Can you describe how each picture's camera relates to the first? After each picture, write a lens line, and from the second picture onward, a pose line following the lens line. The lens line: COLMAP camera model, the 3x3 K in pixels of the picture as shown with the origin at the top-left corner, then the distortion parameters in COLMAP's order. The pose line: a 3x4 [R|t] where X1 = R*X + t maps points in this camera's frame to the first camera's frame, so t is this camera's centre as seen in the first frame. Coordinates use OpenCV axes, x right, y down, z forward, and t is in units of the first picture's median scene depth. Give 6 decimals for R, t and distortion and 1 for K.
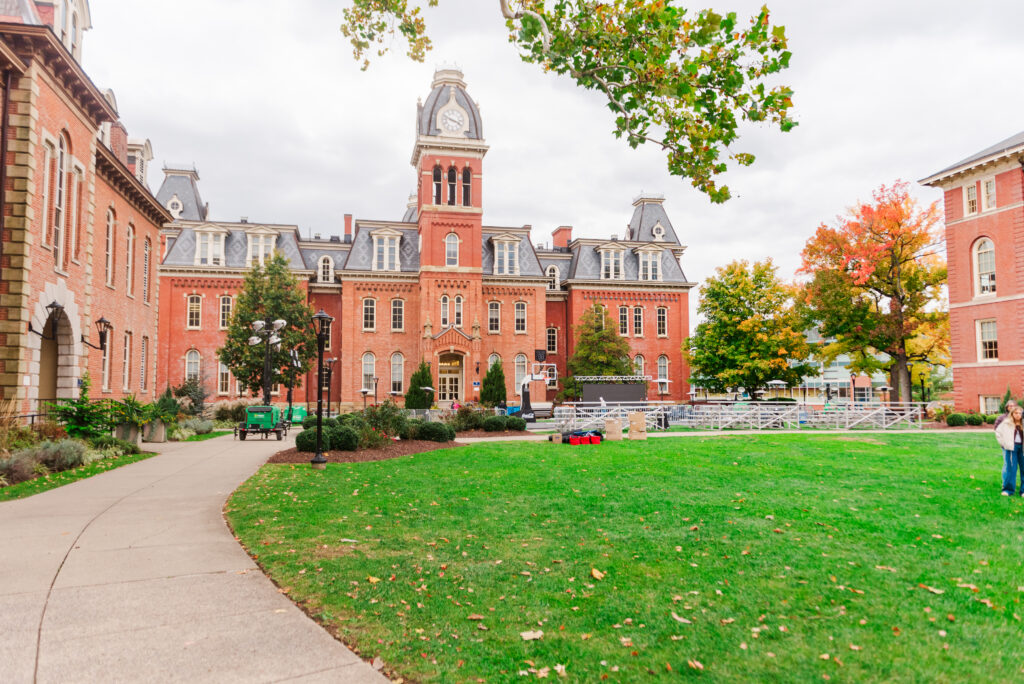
lens RADIAL K [[721.9, 0, 511.8], [0, 721.9, 343.3], [0, 0, 1]] dist [0.014564, -0.004782]
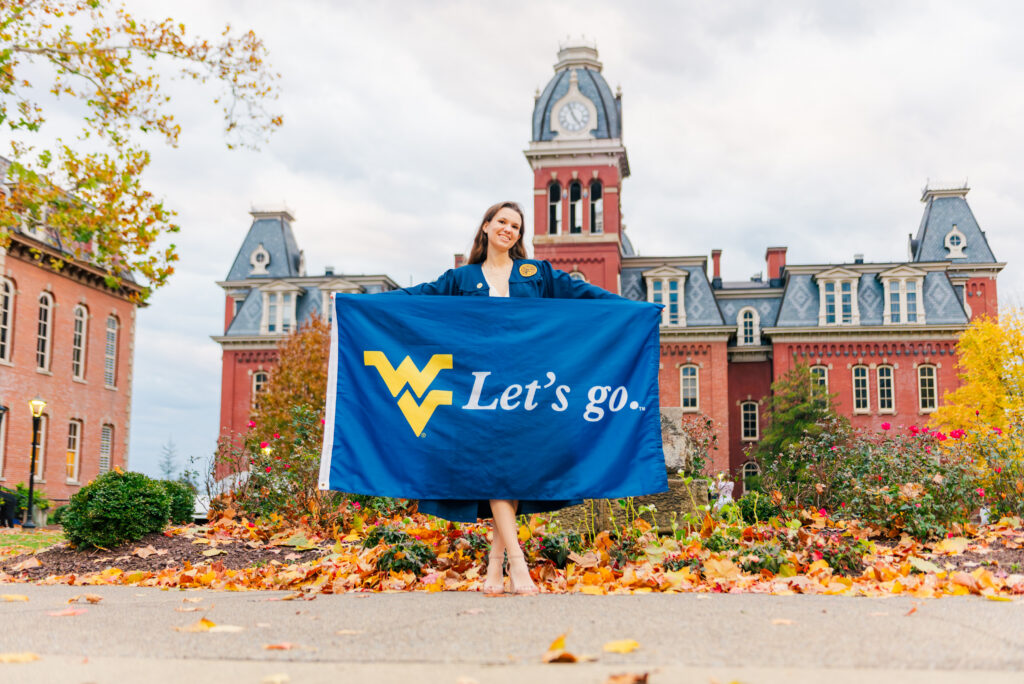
lens RADIAL K [[1216.6, 0, 509.9], [0, 1216.6, 339.5], [0, 0, 1]] dist [-0.013171, 0.000000]
pose [[0.929330, -0.043189, -0.366717, 0.267954], [0.015057, 0.996743, -0.079232, 0.006592], [0.368944, 0.068110, 0.926953, -0.117742]]
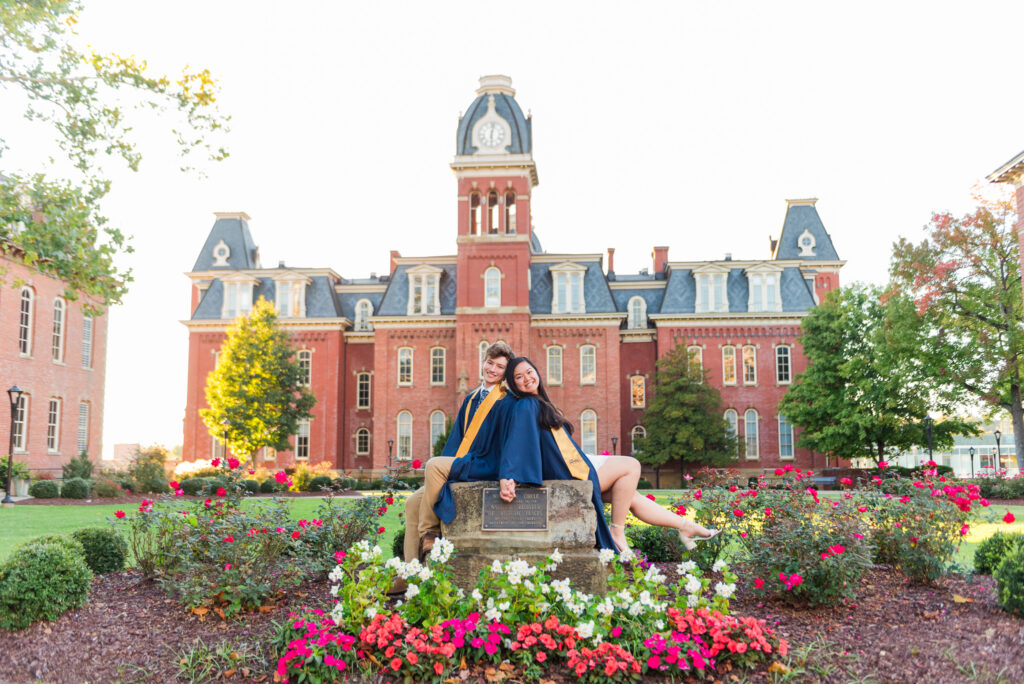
lens RADIAL K [[1010.8, 0, 511.9], [0, 1010.8, 335.0], [0, 0, 1]] dist [-0.002604, 0.000000]
pose [[0.953664, -0.034302, -0.298911, 0.262582], [0.018905, 0.998348, -0.054248, -0.008585], [0.300279, 0.046083, 0.952738, -0.100660]]
